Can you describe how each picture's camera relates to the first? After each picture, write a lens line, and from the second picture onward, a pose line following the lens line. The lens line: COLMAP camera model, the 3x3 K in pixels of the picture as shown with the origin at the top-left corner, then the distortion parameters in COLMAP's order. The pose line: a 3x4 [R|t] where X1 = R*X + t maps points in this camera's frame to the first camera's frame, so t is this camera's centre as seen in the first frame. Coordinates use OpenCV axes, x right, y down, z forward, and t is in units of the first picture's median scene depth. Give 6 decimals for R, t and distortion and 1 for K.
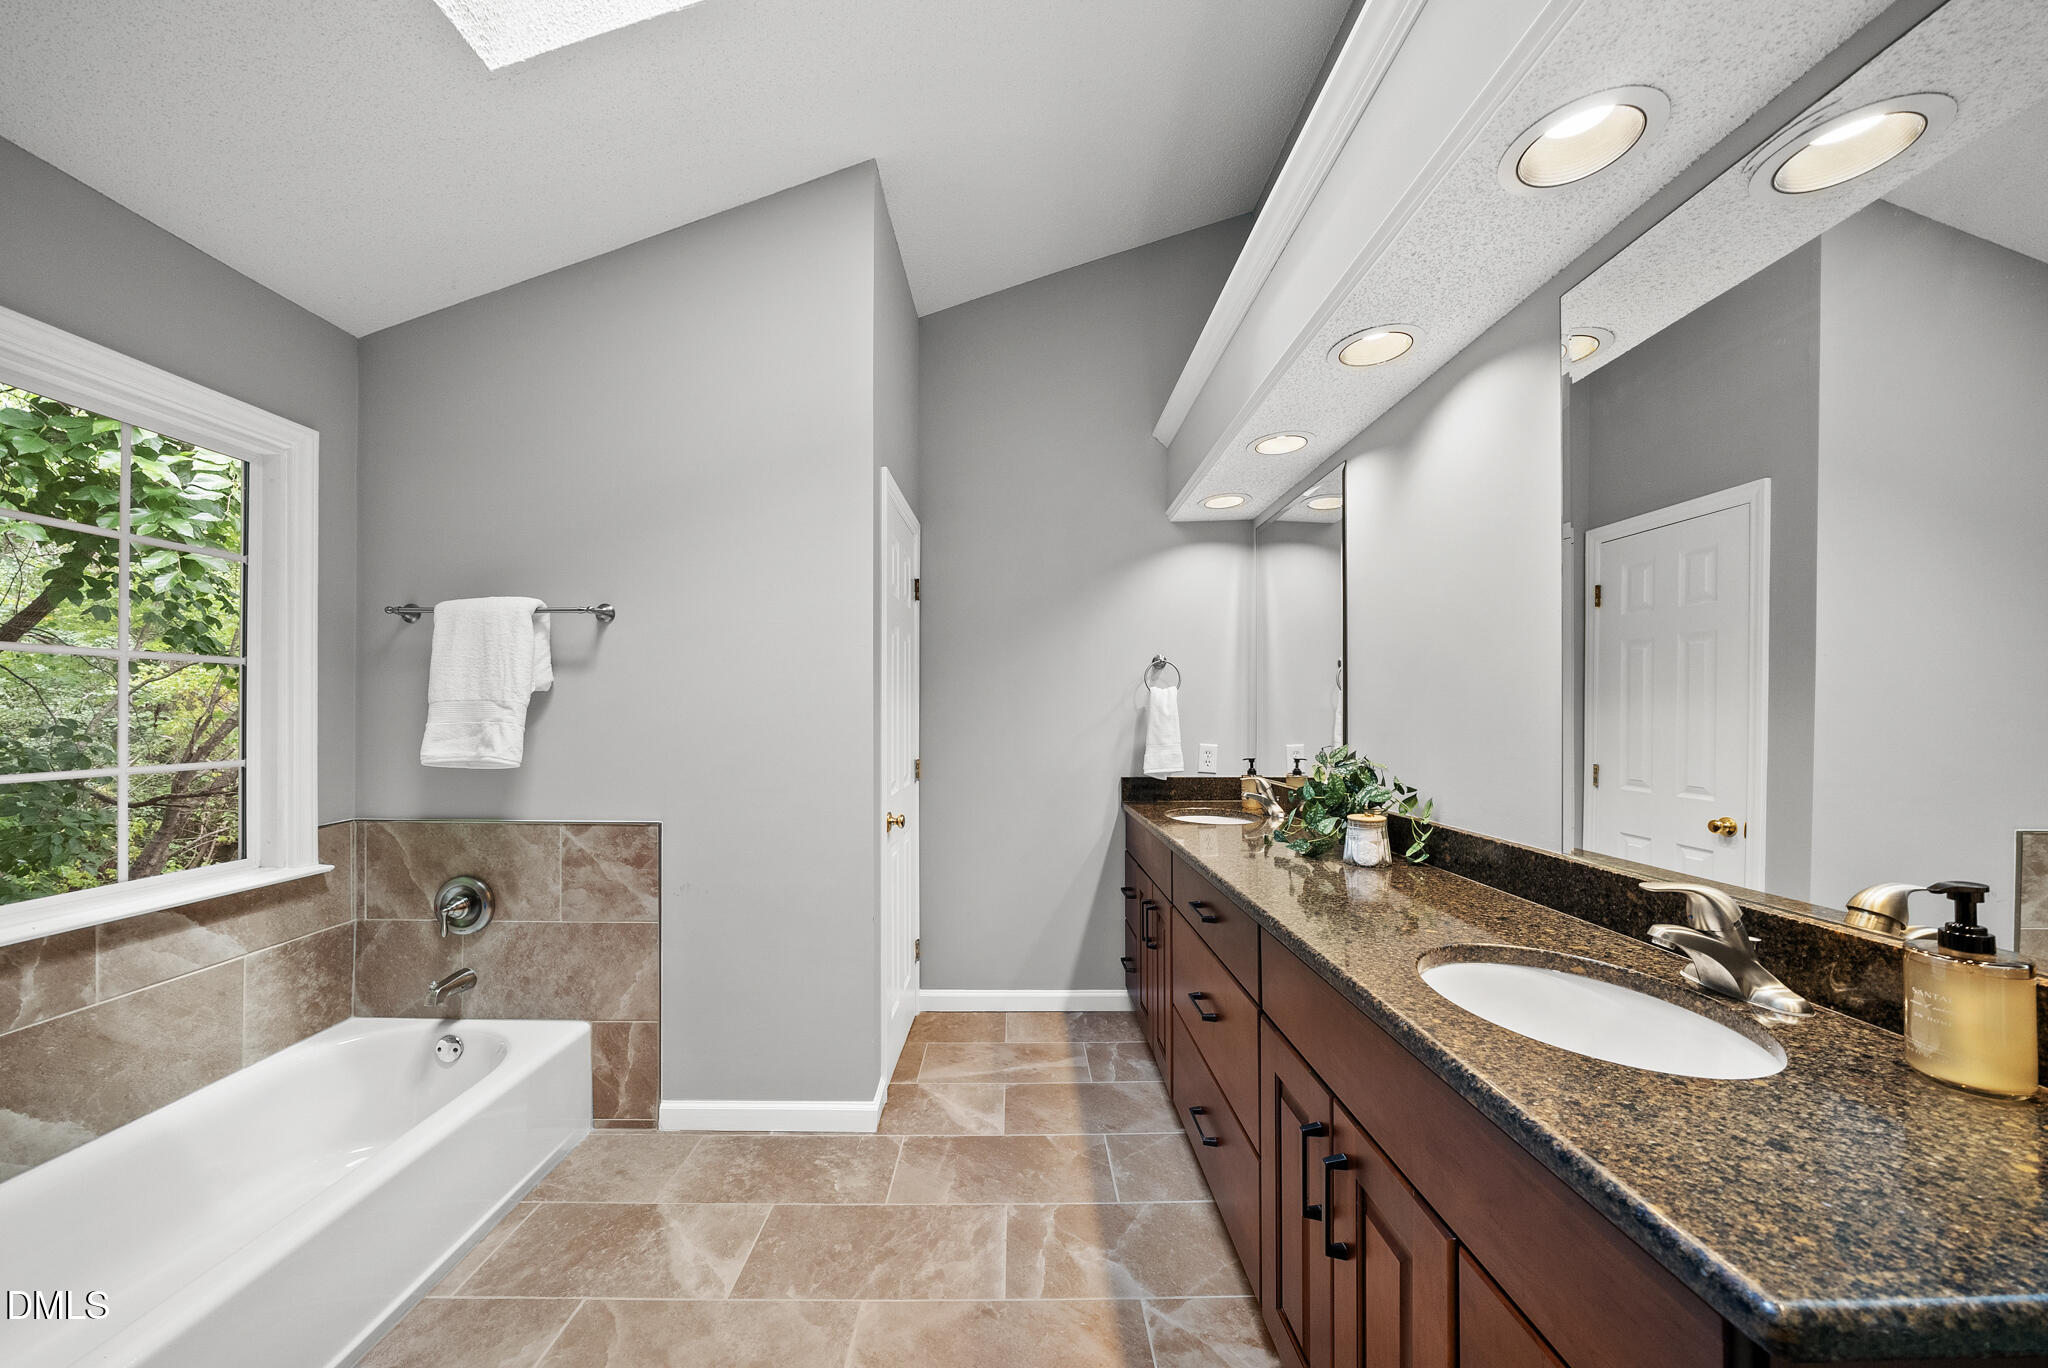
lens RADIAL K [[702.9, 0, 1022.3], [0, 702.9, 709.3], [0, 0, 1]] dist [-0.007427, -0.000014]
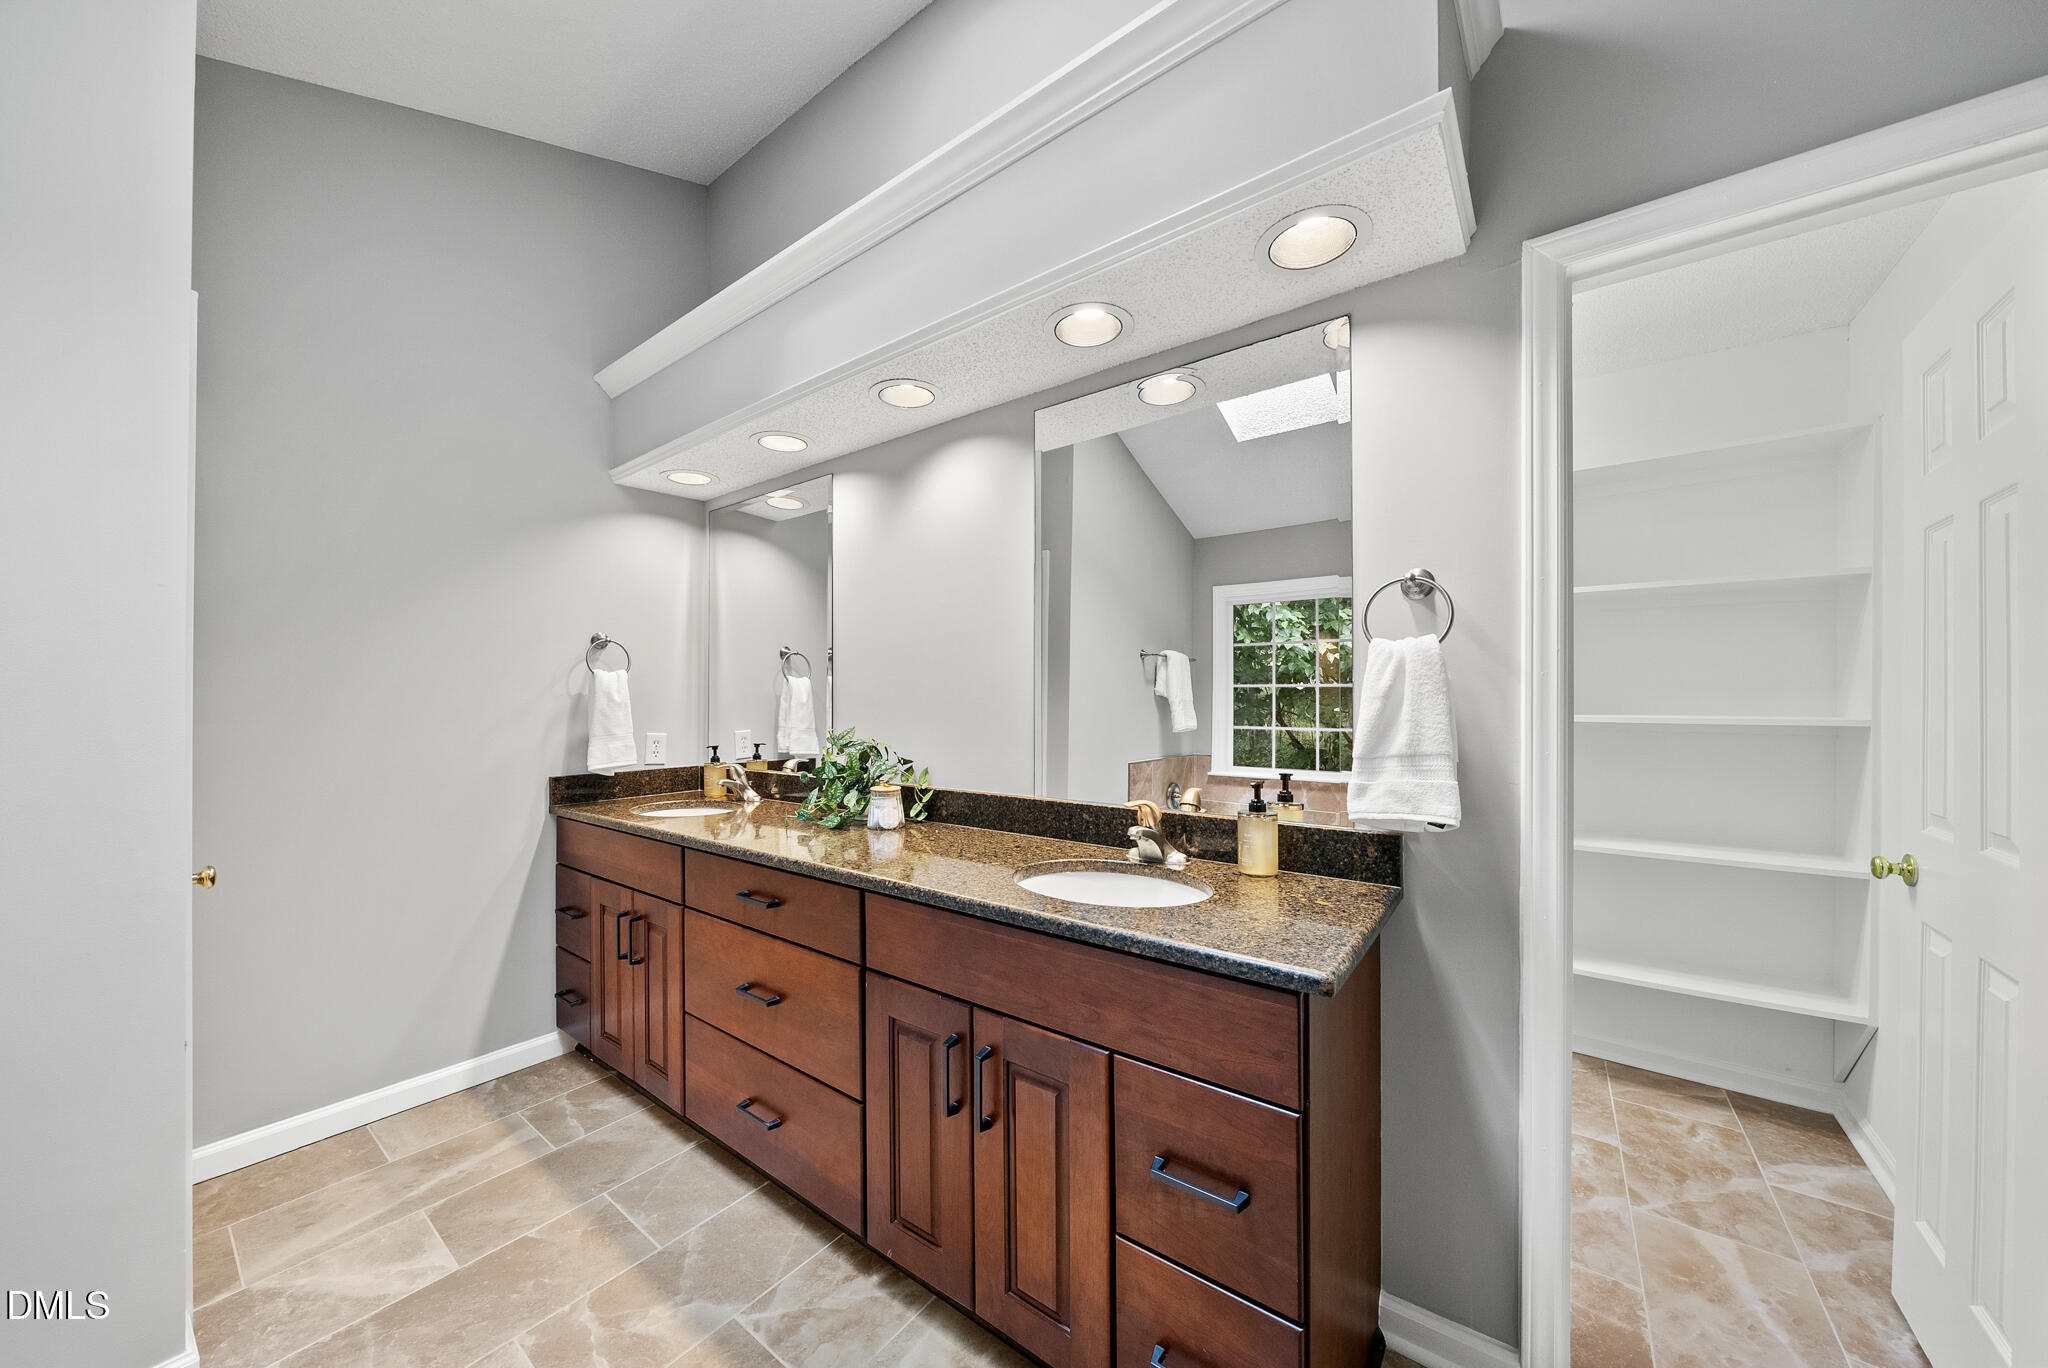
lens RADIAL K [[702.9, 0, 1012.0], [0, 702.9, 694.0], [0, 0, 1]] dist [-0.007427, -0.000014]
pose [[0.617142, 0.005683, 0.786831, -0.311305], [-0.003985, 0.999984, -0.004097, -0.000095], [-0.786842, -0.000607, 0.617155, 0.106272]]
